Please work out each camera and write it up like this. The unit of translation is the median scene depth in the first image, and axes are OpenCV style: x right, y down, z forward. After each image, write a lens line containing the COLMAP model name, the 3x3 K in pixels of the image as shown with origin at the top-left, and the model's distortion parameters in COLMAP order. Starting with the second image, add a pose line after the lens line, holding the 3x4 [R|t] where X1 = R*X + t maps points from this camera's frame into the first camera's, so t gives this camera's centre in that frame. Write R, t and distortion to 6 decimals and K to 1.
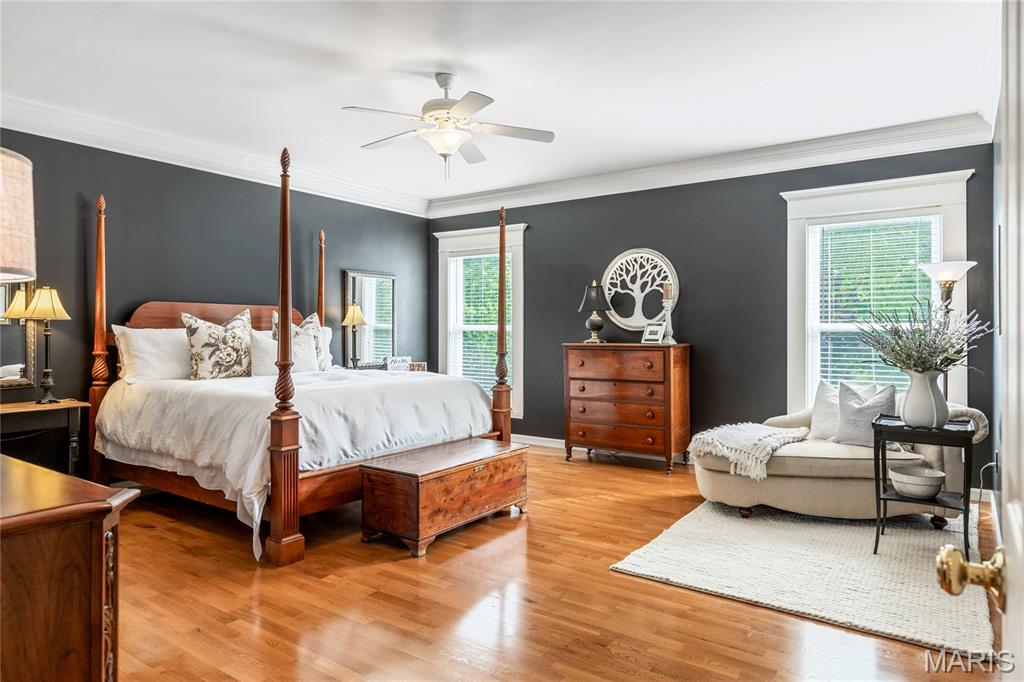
lens RADIAL K [[627.5, 0, 510.9], [0, 627.5, 334.4], [0, 0, 1]] dist [0.002121, -0.000679]
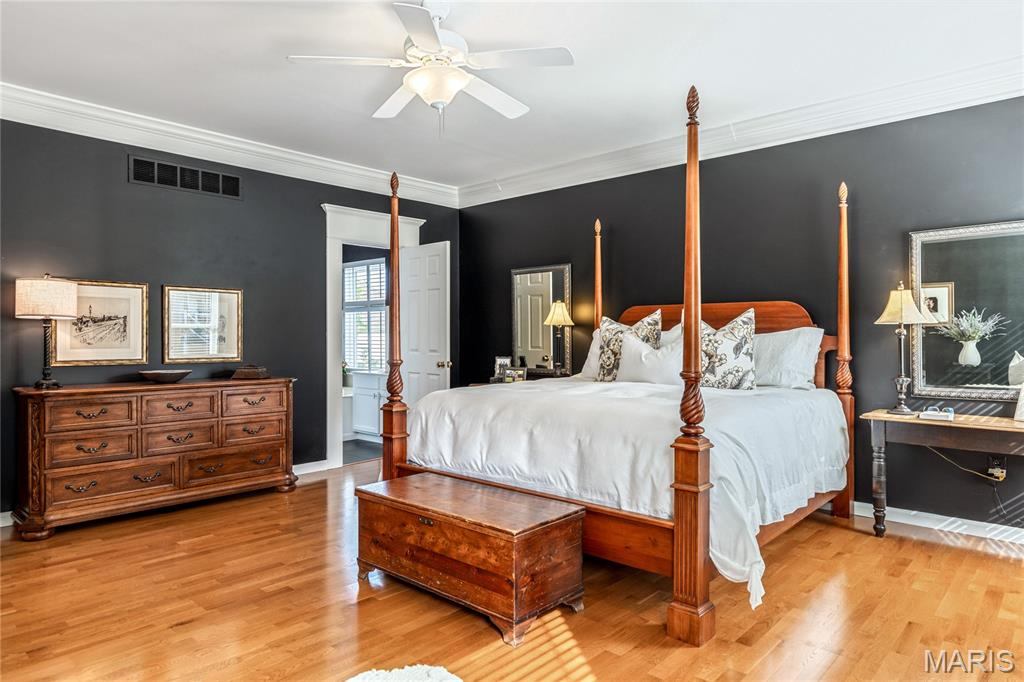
lens RADIAL K [[627.5, 0, 510.0], [0, 627.5, 340.0], [0, 0, 1]] dist [0.002121, -0.000679]
pose [[-0.115291, 0.005526, -0.993316, 0.539852], [-0.003644, 0.999975, 0.005986, -0.000864], [0.993325, 0.004309, -0.115268, 0.963565]]
